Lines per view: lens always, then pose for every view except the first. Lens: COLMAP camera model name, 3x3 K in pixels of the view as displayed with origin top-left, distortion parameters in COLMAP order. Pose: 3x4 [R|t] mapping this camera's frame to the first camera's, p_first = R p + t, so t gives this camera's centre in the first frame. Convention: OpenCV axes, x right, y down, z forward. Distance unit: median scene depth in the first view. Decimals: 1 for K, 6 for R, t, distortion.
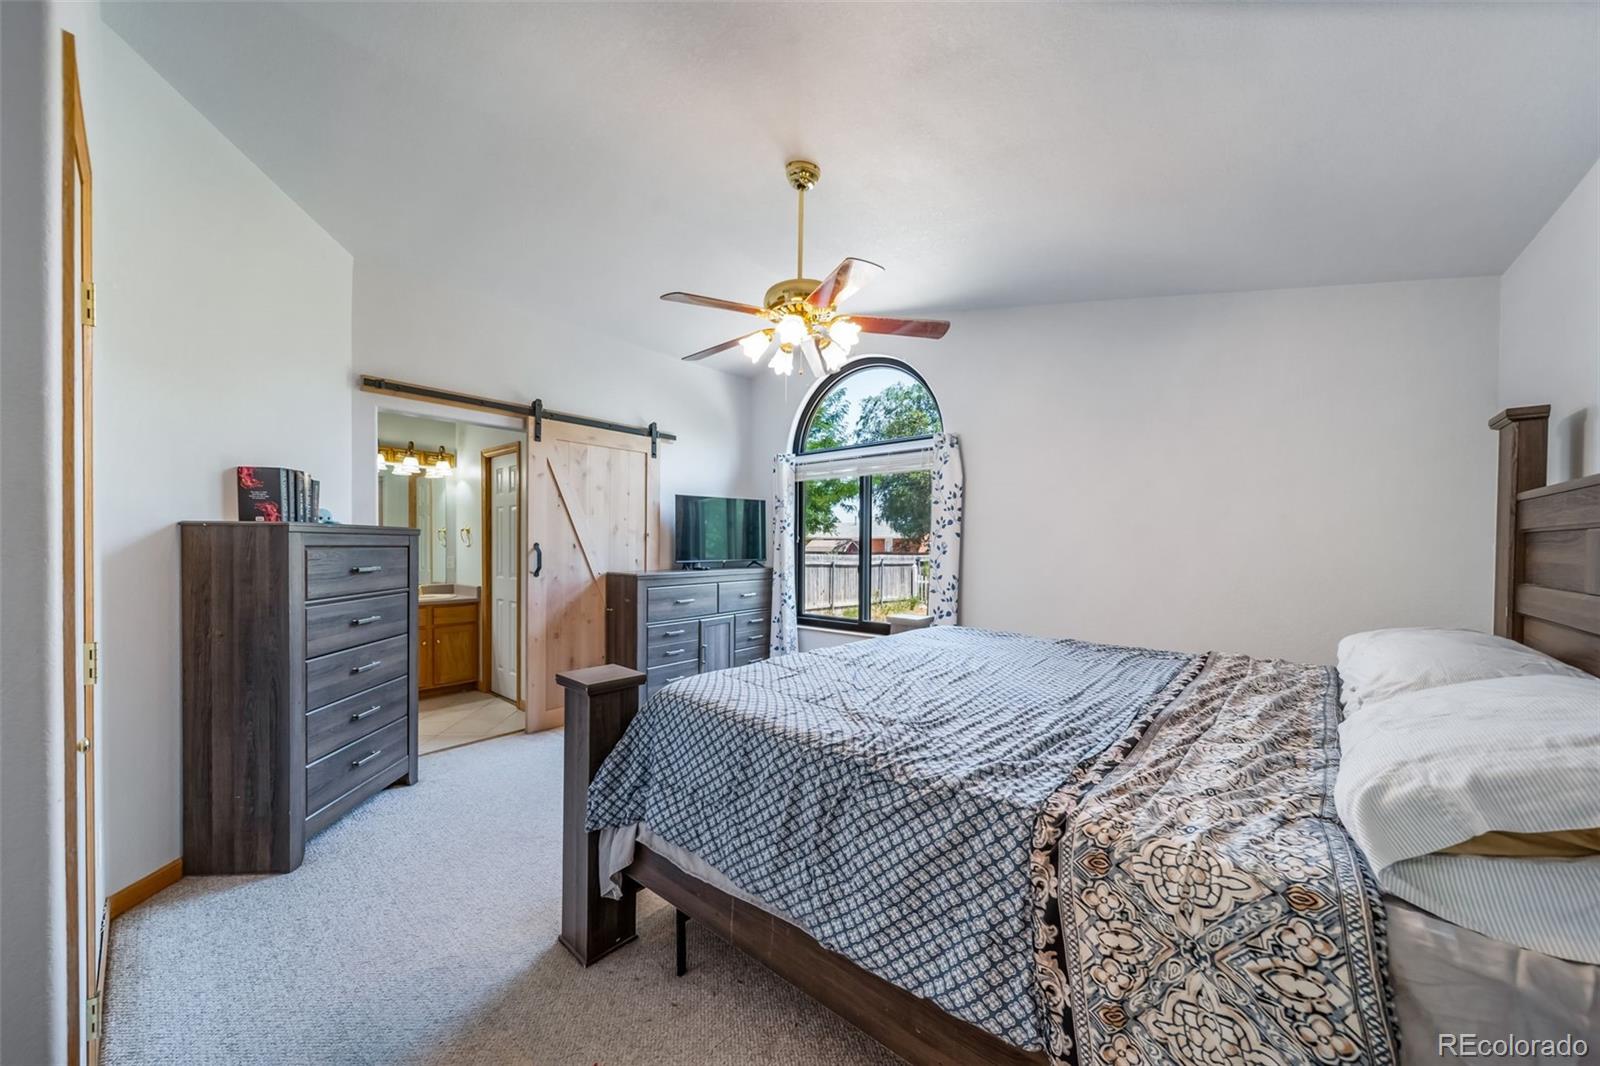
lens RADIAL K [[561.5, 0, 794.9], [0, 561.5, 550.1], [0, 0, 1]] dist [0.000392, -0.000081]
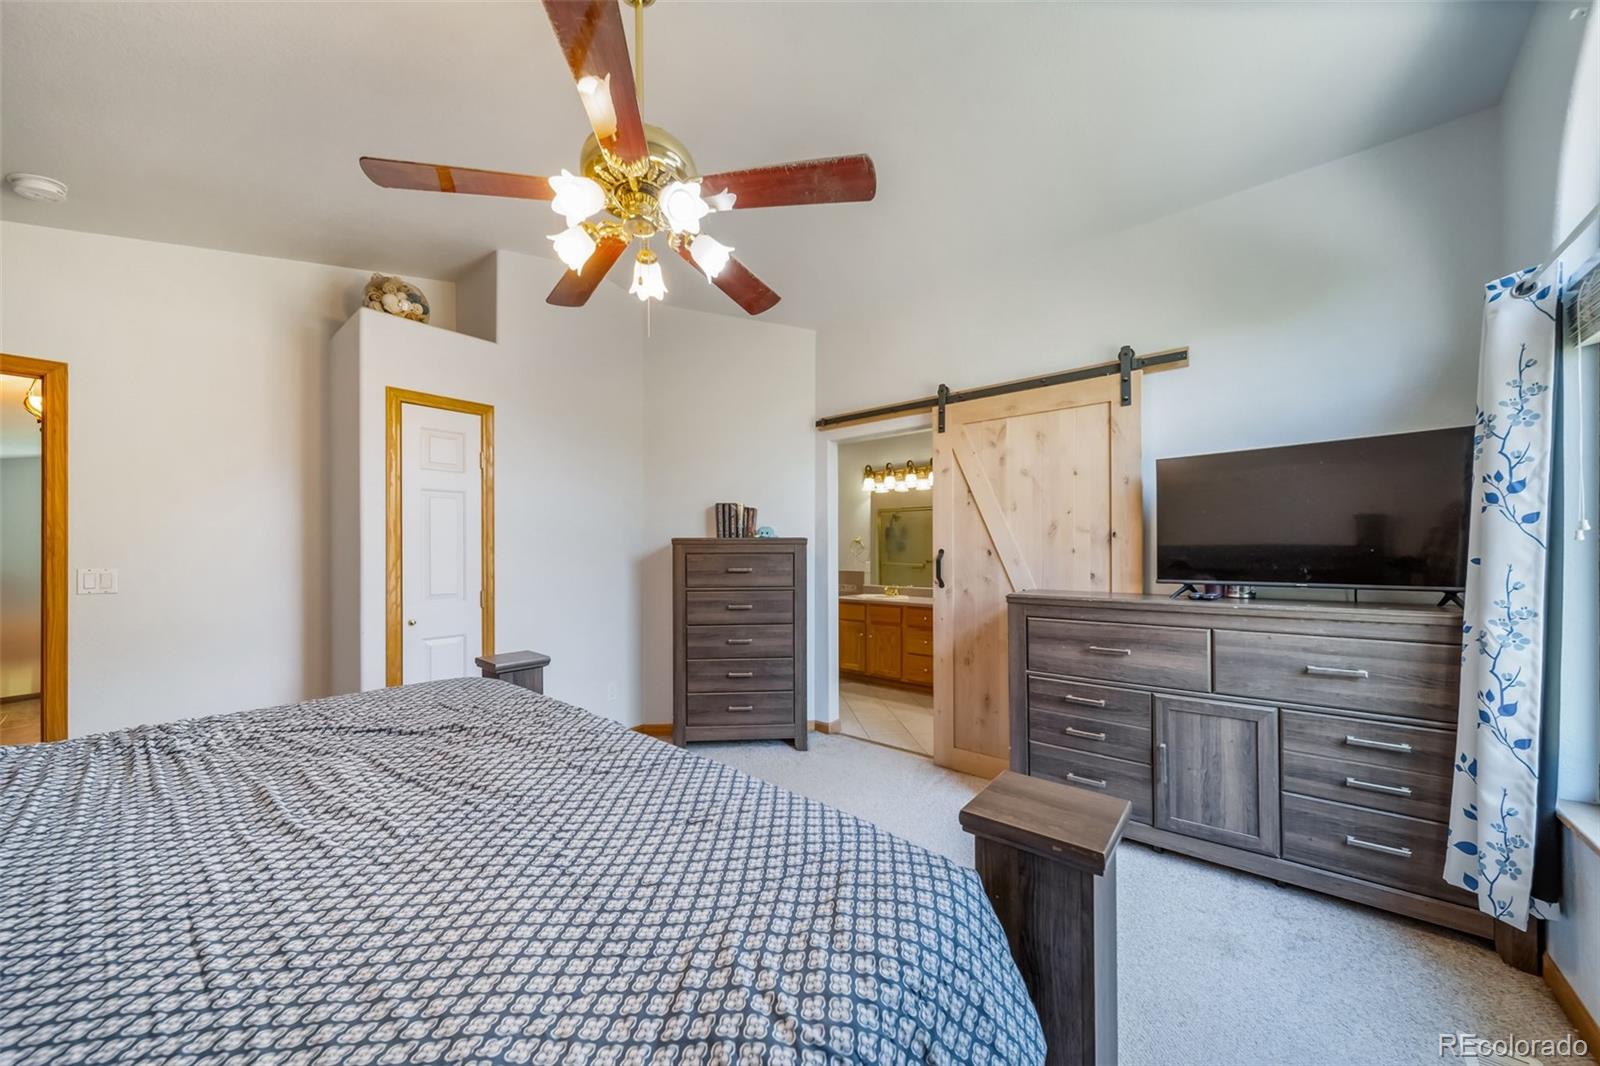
lens RADIAL K [[561.5, 0, 794.9], [0, 561.5, 550.1], [0, 0, 1]] dist [0.000392, -0.000081]
pose [[0.008388, -0.006339, -0.999945, 0.382784], [-0.009561, 0.999934, -0.006419, -0.003130], [0.999919, 0.009615, 0.008326, 0.711507]]
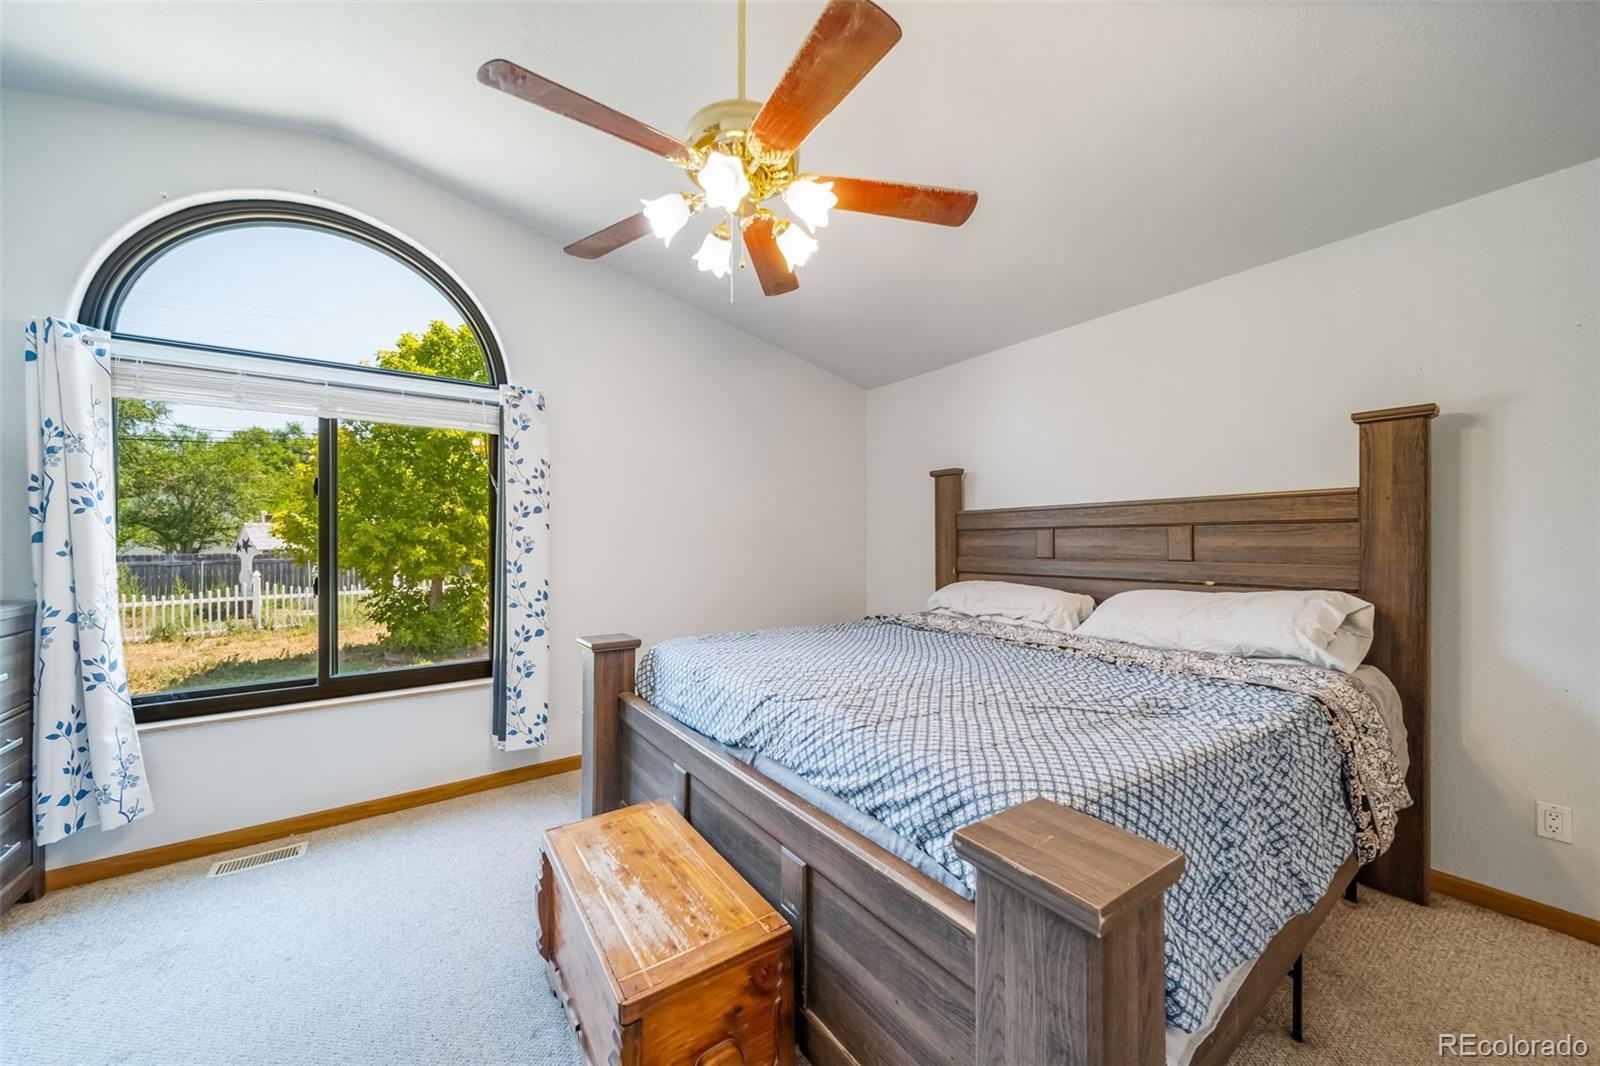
lens RADIAL K [[561.5, 0, 794.9], [0, 561.5, 550.1], [0, 0, 1]] dist [0.000392, -0.000081]
pose [[0.246394, -0.021988, 0.968920, -0.355605], [0.016849, 0.999689, 0.018402, -0.003987], [-0.969023, 0.011791, 0.246688, 0.479519]]
